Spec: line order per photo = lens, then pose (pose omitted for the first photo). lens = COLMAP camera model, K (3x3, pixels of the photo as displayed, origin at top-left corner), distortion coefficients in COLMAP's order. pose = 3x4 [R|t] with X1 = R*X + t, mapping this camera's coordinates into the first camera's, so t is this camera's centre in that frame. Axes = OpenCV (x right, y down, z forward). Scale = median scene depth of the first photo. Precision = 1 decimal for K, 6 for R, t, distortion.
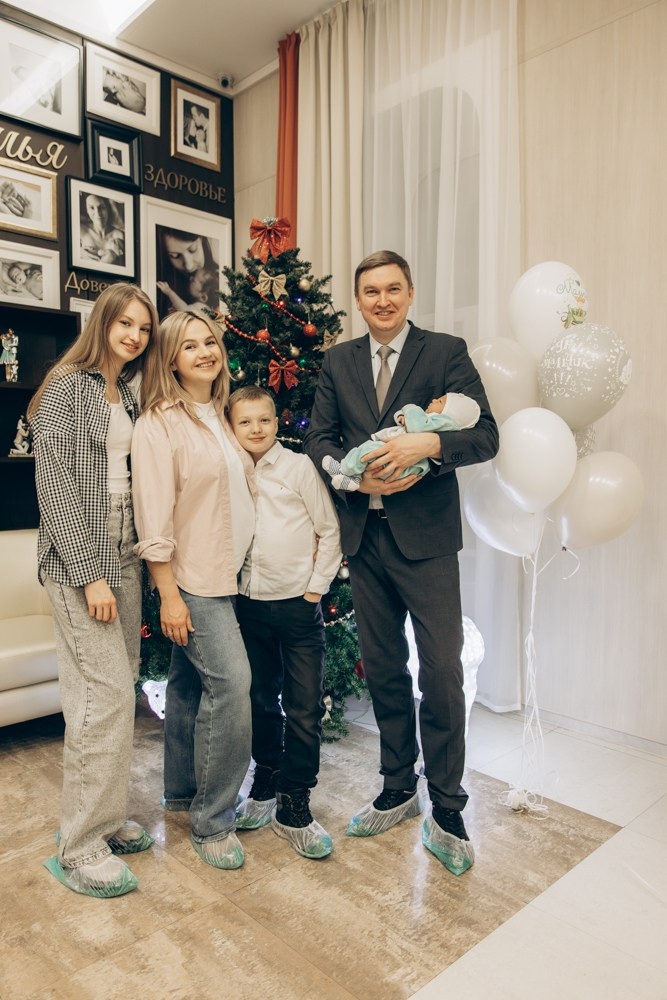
lens RADIAL K [[704.5, 0, 329.2], [0, 704.5, 502.9], [0, 0, 1]] dist [0.008633, -0.006017]
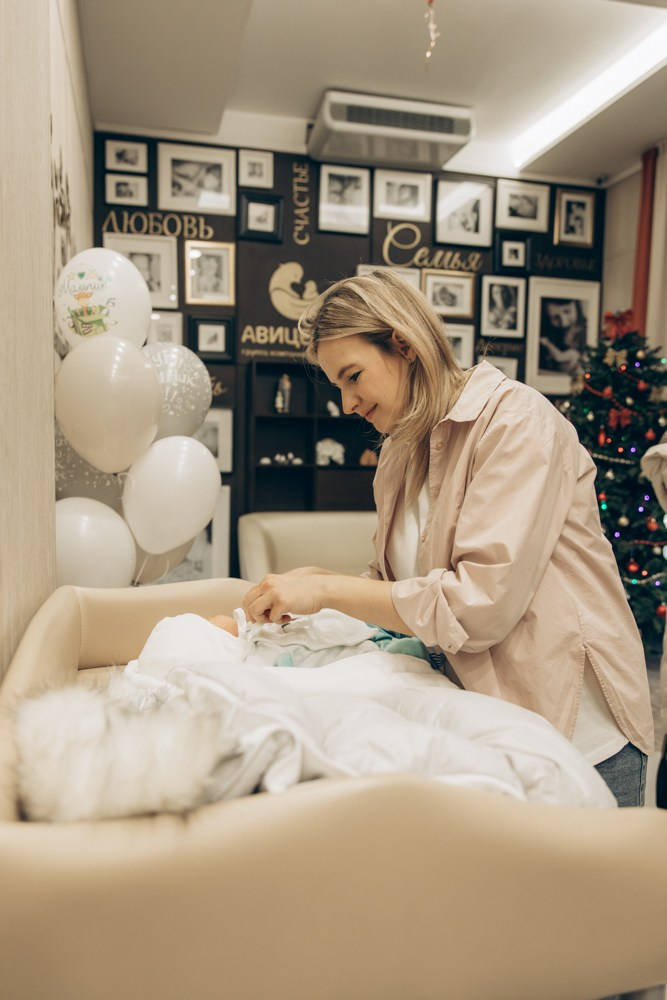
lens RADIAL K [[737.4, 0, 323.6], [0, 737.4, 499.3], [0, 0, 1]] dist [-0.004795, 0.010391]
pose [[0.871195, 0.045453, -0.488828, 0.111560], [-0.045908, 0.998884, 0.011063, 0.003667], [0.488786, 0.012803, 0.872310, -0.479265]]
